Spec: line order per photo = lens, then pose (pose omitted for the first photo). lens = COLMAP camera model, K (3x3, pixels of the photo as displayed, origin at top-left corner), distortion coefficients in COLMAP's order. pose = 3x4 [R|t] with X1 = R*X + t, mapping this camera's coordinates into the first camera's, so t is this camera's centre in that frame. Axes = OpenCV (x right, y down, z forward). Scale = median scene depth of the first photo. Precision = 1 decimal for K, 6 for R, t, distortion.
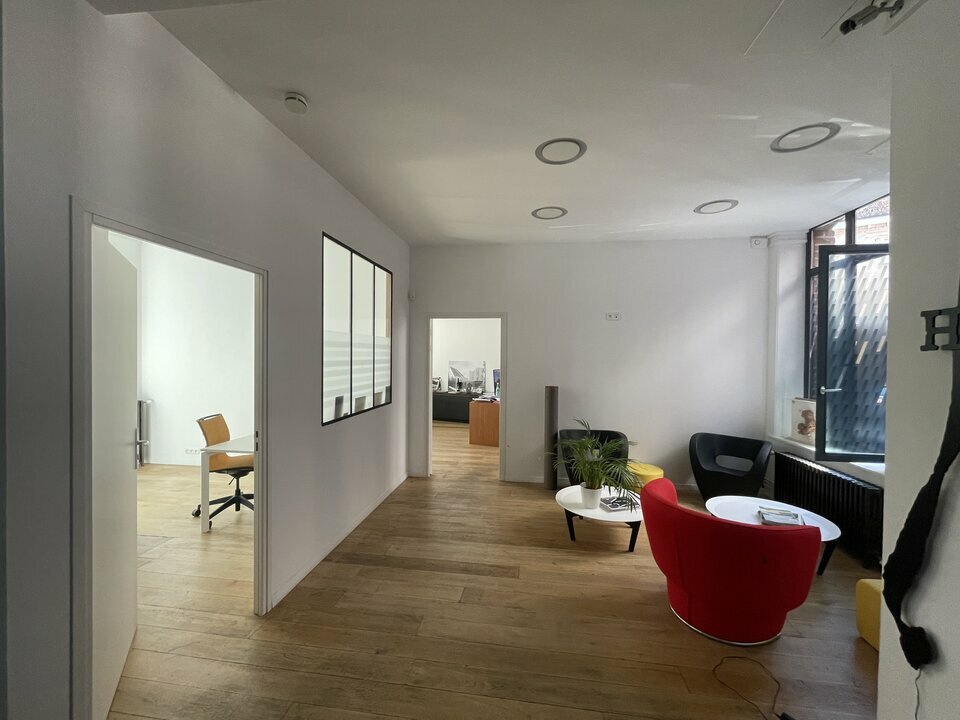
lens RADIAL K [[384.5, 0, 476.8], [0, 384.5, 358.8], [0, 0, 1]] dist [-0.001742, -0.000129]
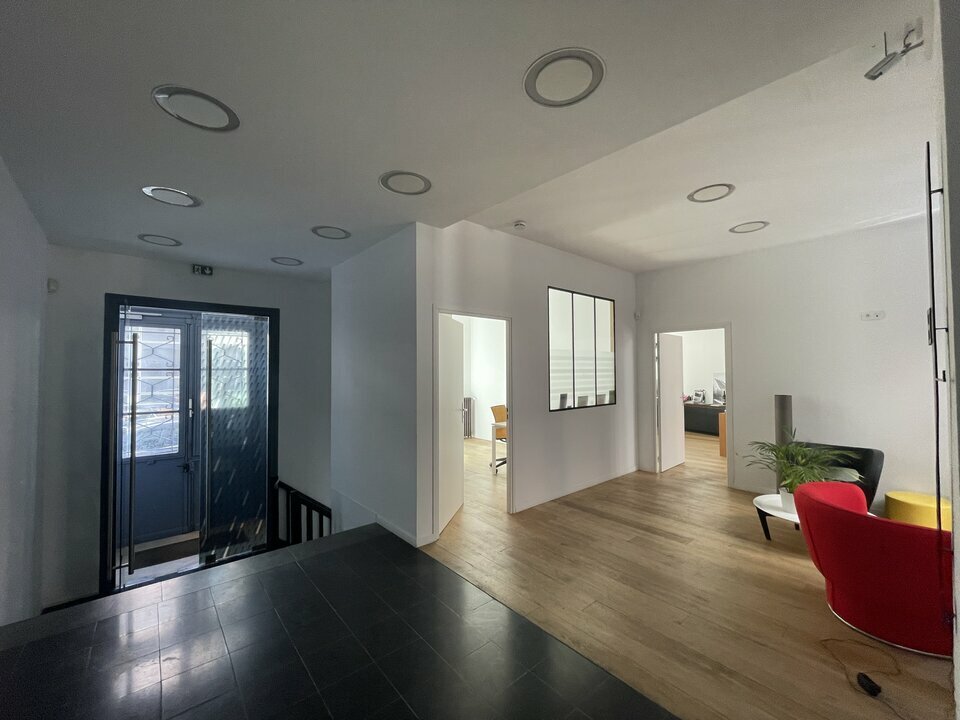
lens RADIAL K [[384.5, 0, 485.8], [0, 384.5, 360.7], [0, 0, 1]] dist [-0.001742, -0.000129]
pose [[0.760029, -0.028447, -0.649266, 0.344168], [0.005898, 0.999302, -0.036879, 0.022544], [0.649862, 0.024200, 0.759667, -0.283565]]
